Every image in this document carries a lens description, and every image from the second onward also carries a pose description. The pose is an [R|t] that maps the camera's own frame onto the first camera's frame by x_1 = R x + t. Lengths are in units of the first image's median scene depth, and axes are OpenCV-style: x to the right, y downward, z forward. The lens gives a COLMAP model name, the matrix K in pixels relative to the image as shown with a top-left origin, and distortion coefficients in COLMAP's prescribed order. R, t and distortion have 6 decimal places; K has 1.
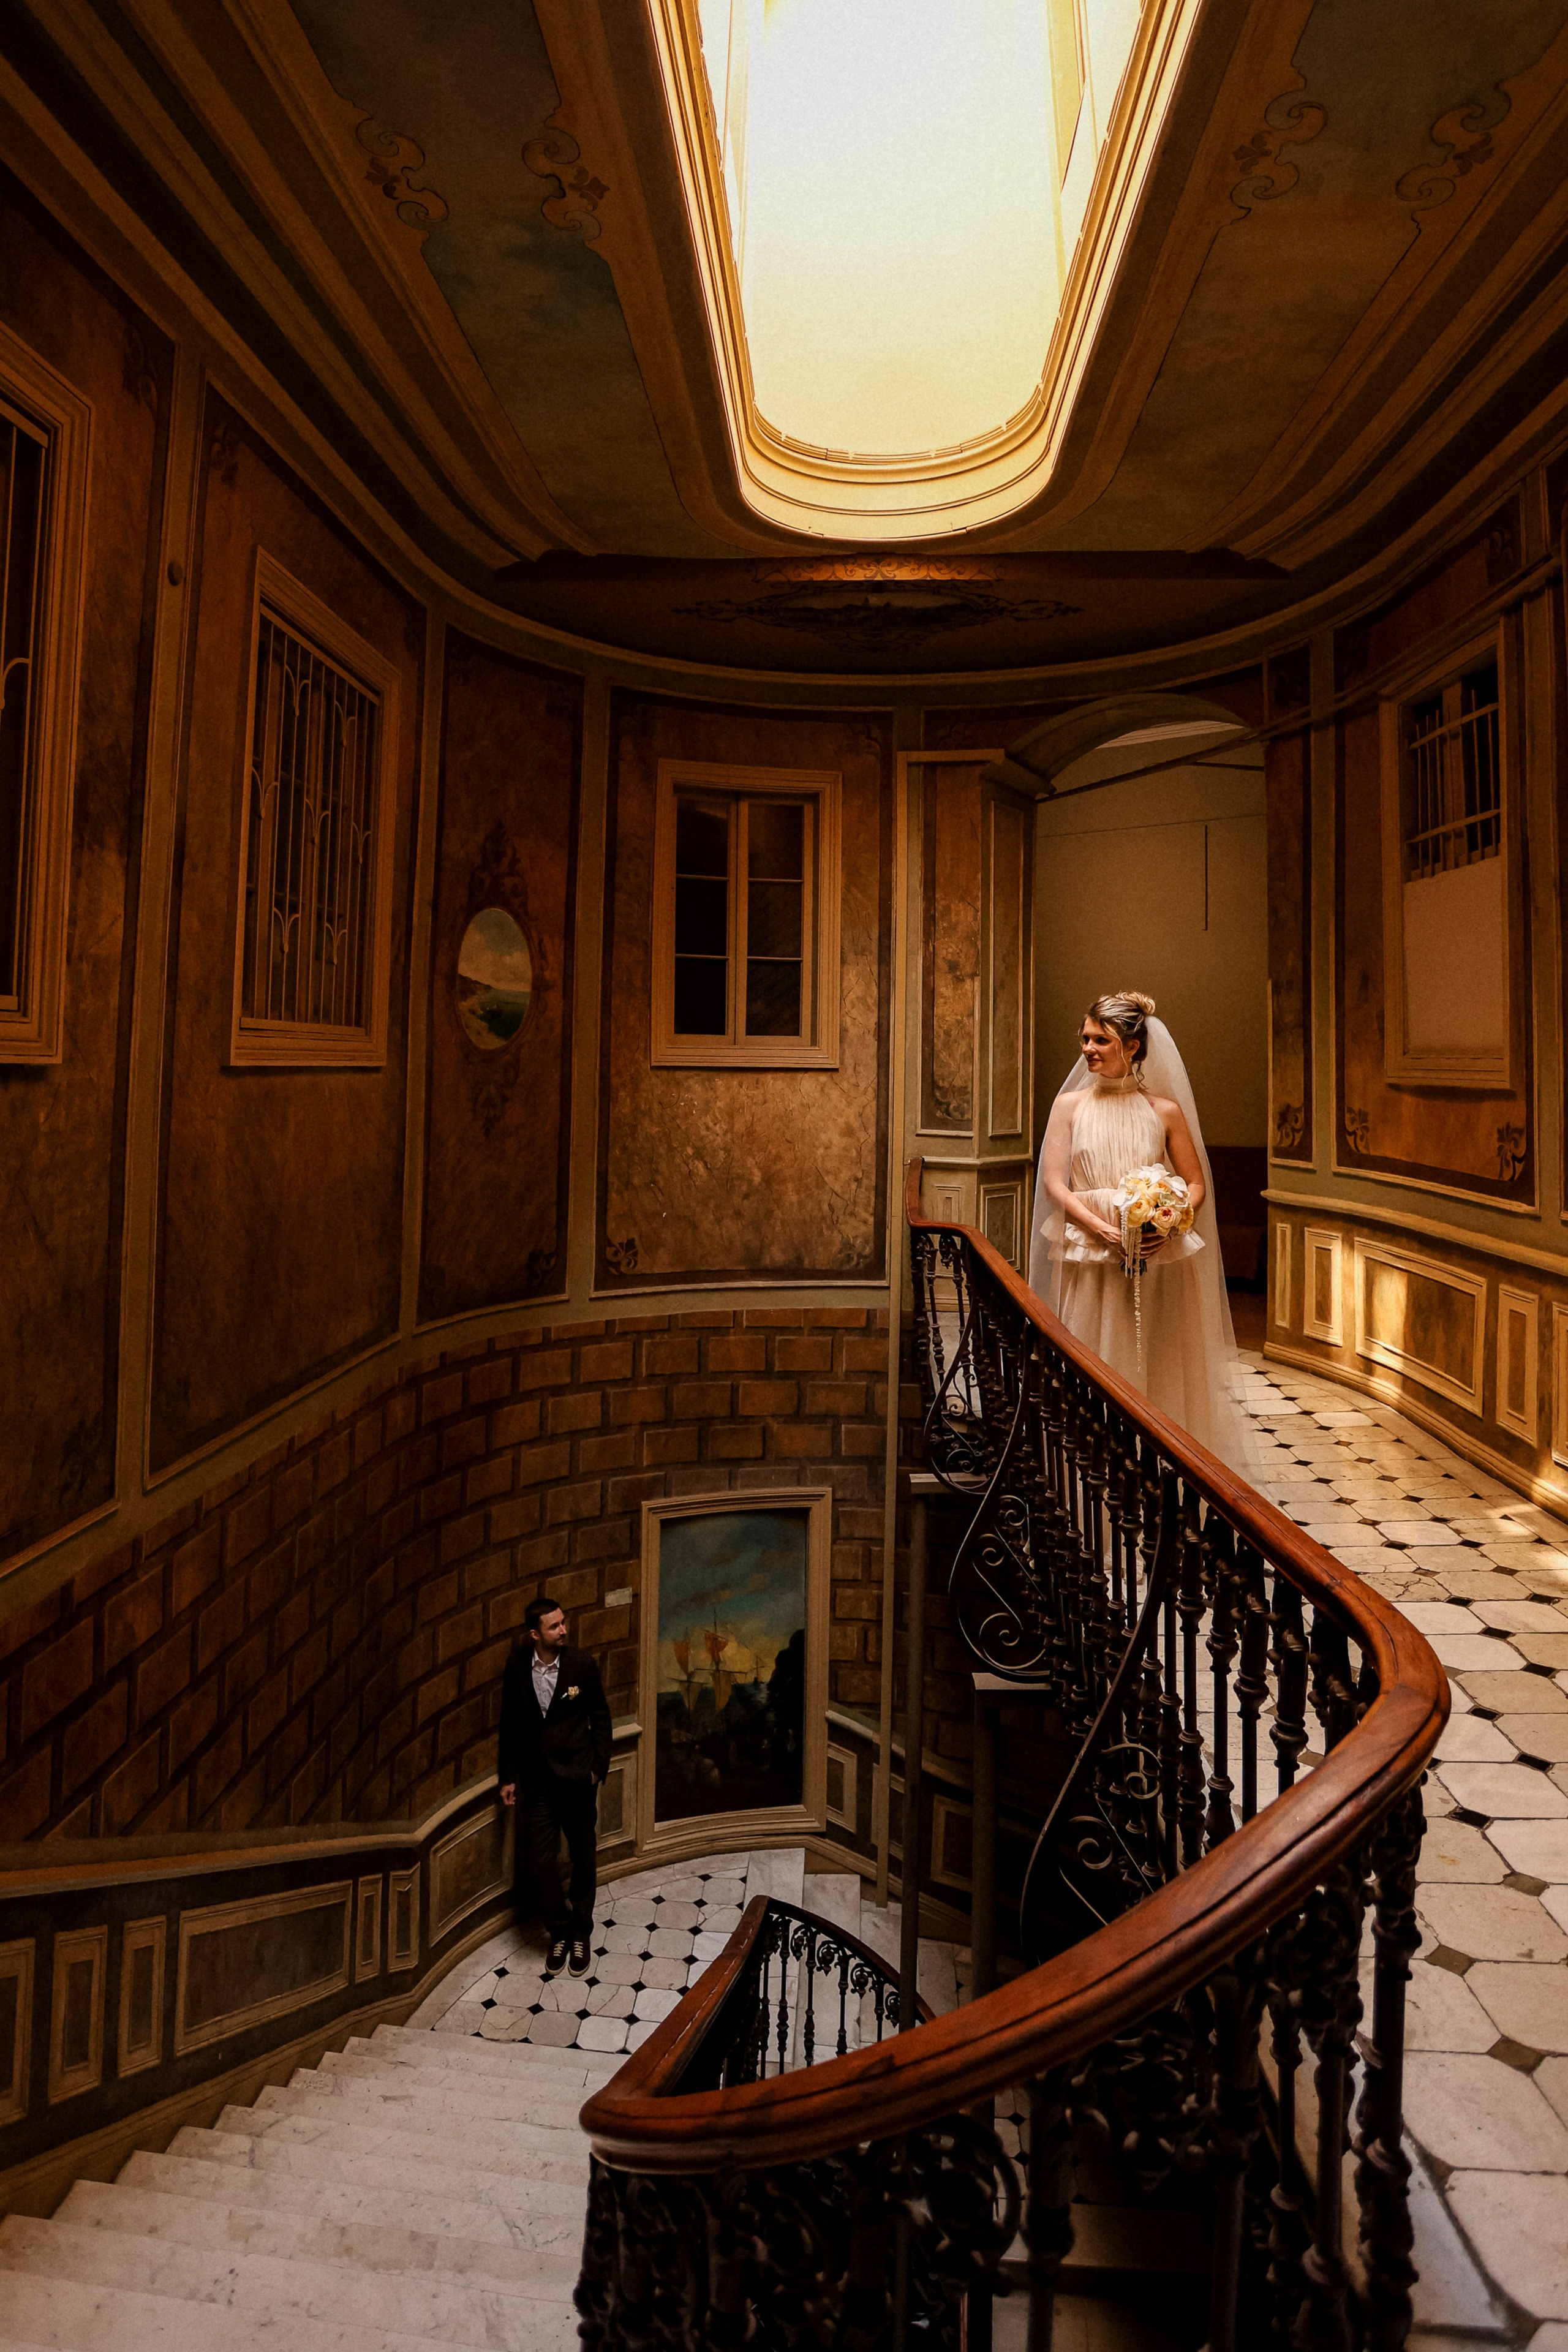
lens RADIAL K [[1426.9, 0, 719.9], [0, 1426.9, 985.1], [0, 0, 1]] dist [-0.068330, 0.023565]
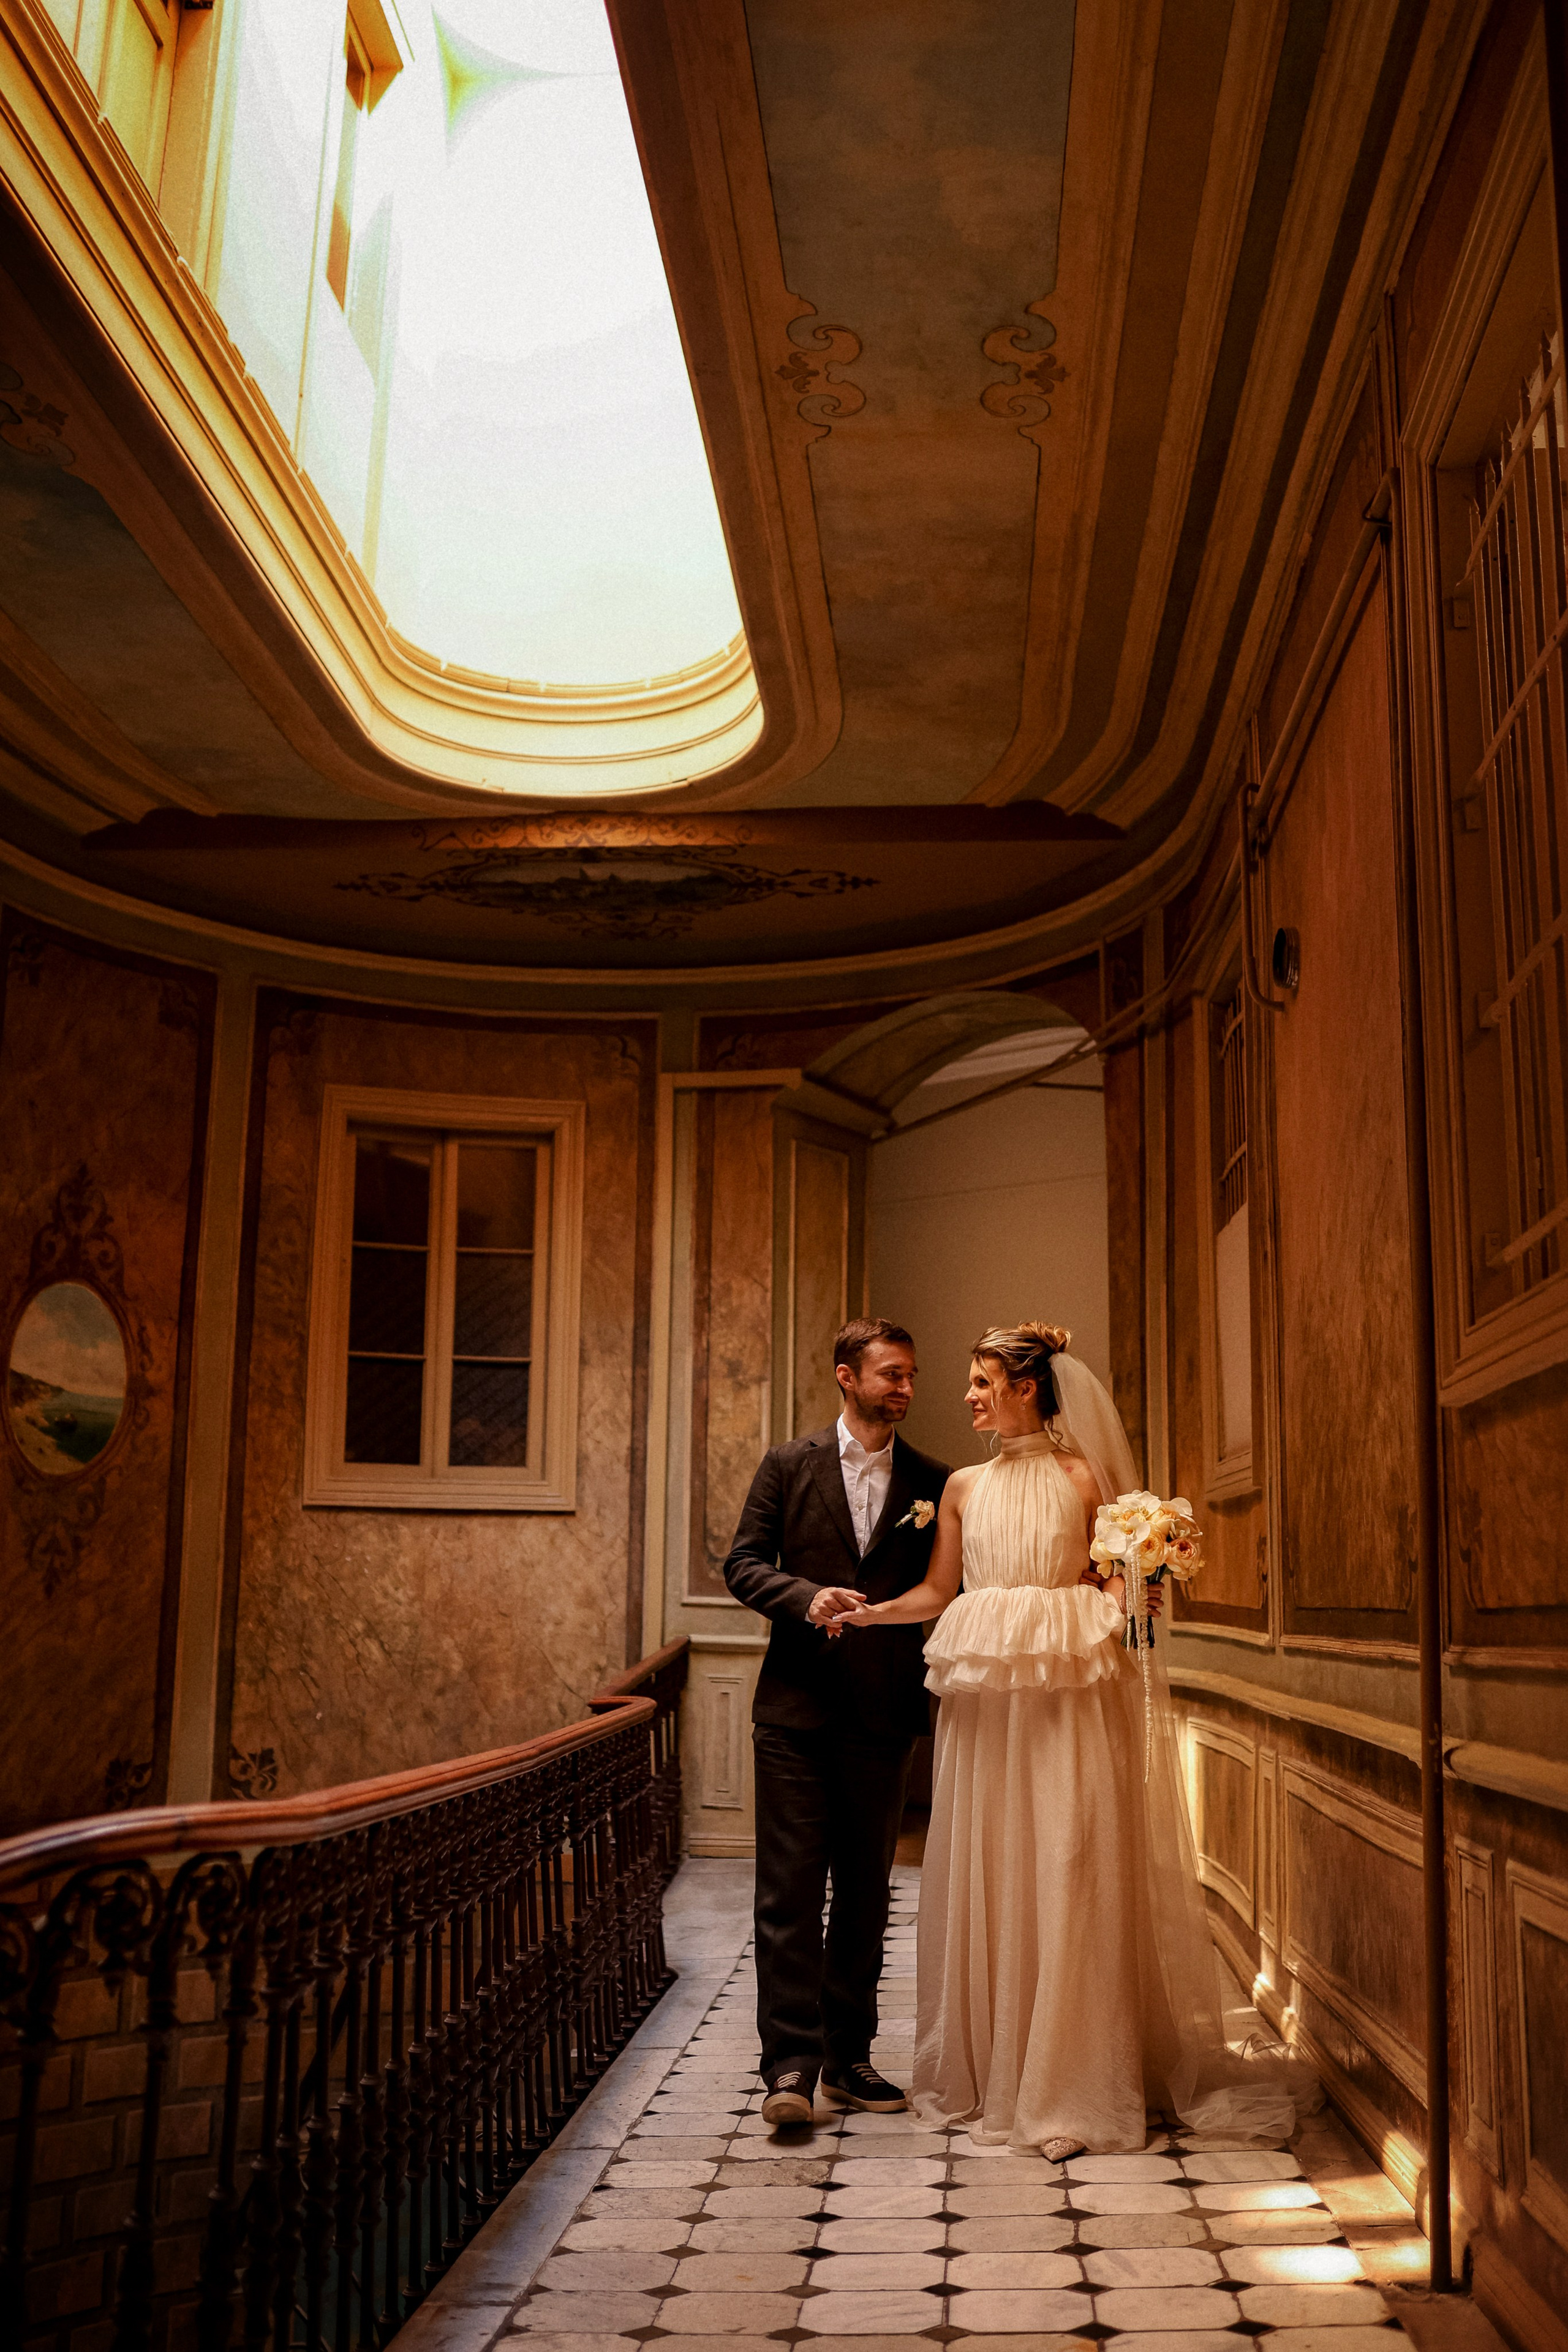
lens RADIAL K [[2357.8, 0, 759.0], [0, 2357.8, 1174.1], [0, 0, 1]] dist [-0.038070, 0.000000]
pose [[0.999993, -0.003848, -0.000162, 0.189659], [0.003797, 0.991969, -0.126424, 0.043498], [0.000648, 0.126422, 0.991976, -0.207743]]
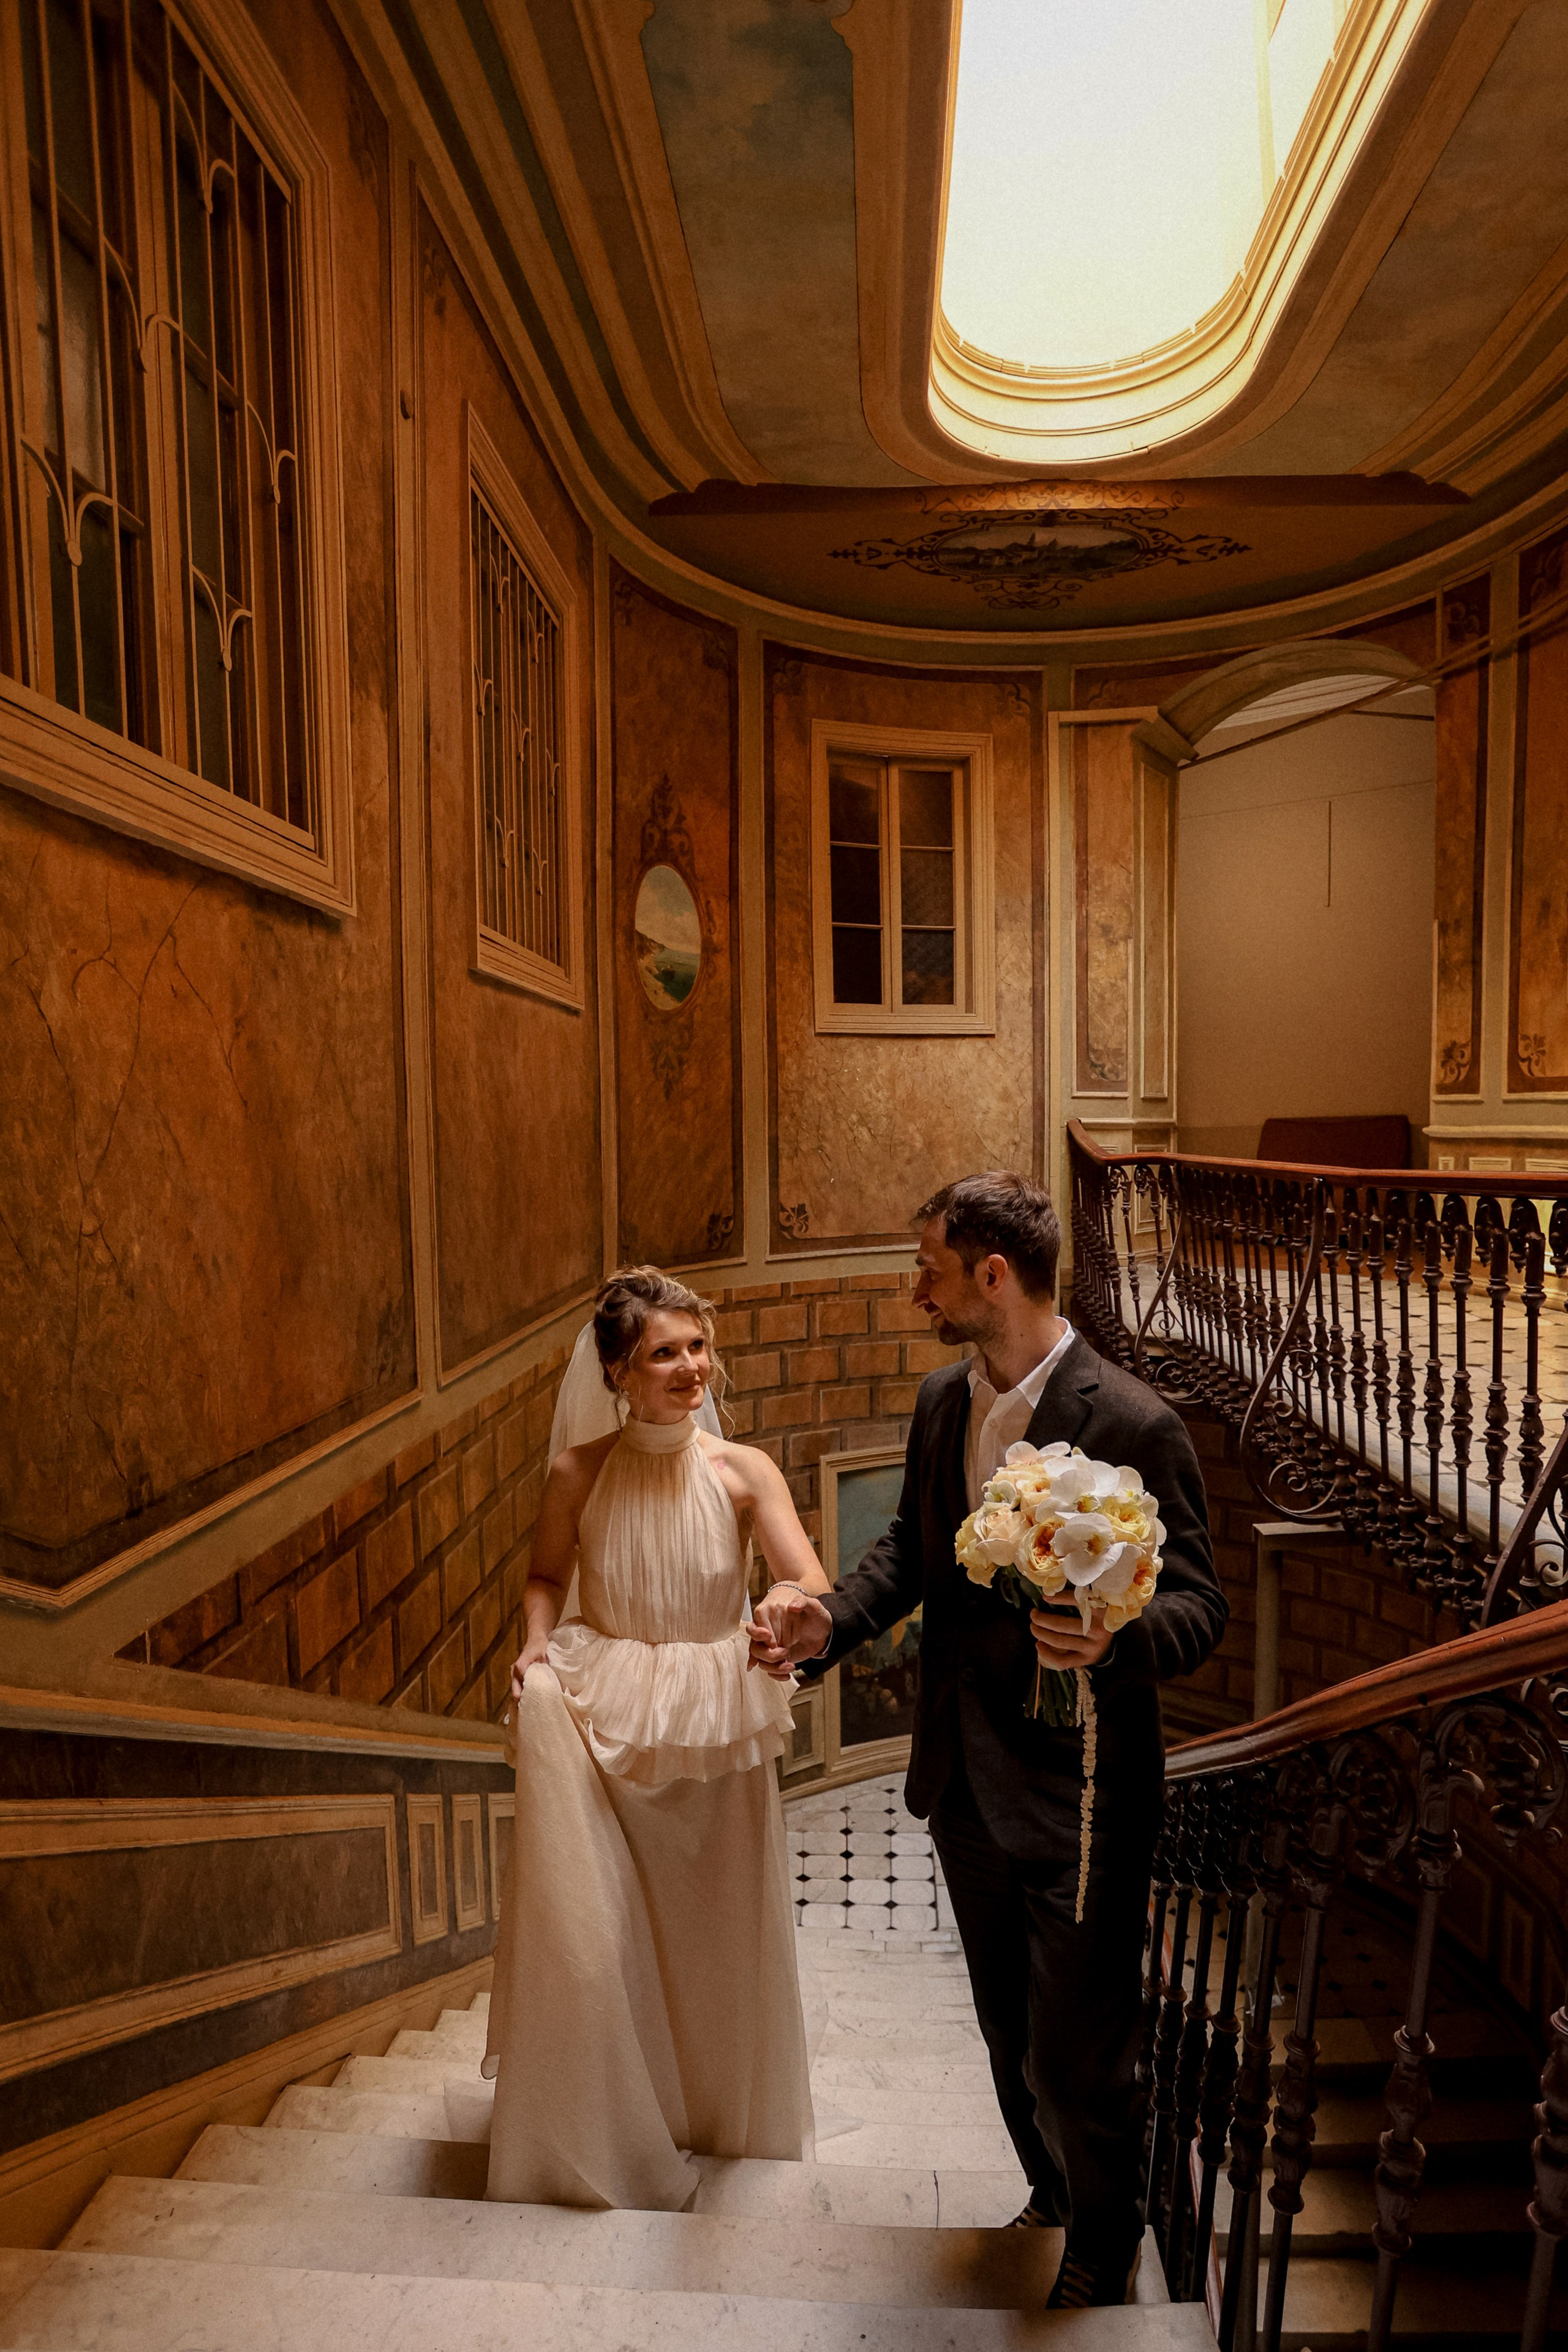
lens RADIAL K [[1361.8, 0, 819.9], [0, 1361.8, 1266.3], [0, 0, 1]] dist [-0.071643, 0.029565]
pose [[0.998148, -0.036223, 0.048865, -0.101659], [0.028383, 0.987888, 0.152551, 0.075916], [-0.053799, -0.150881, 0.987087, 0.030081]]
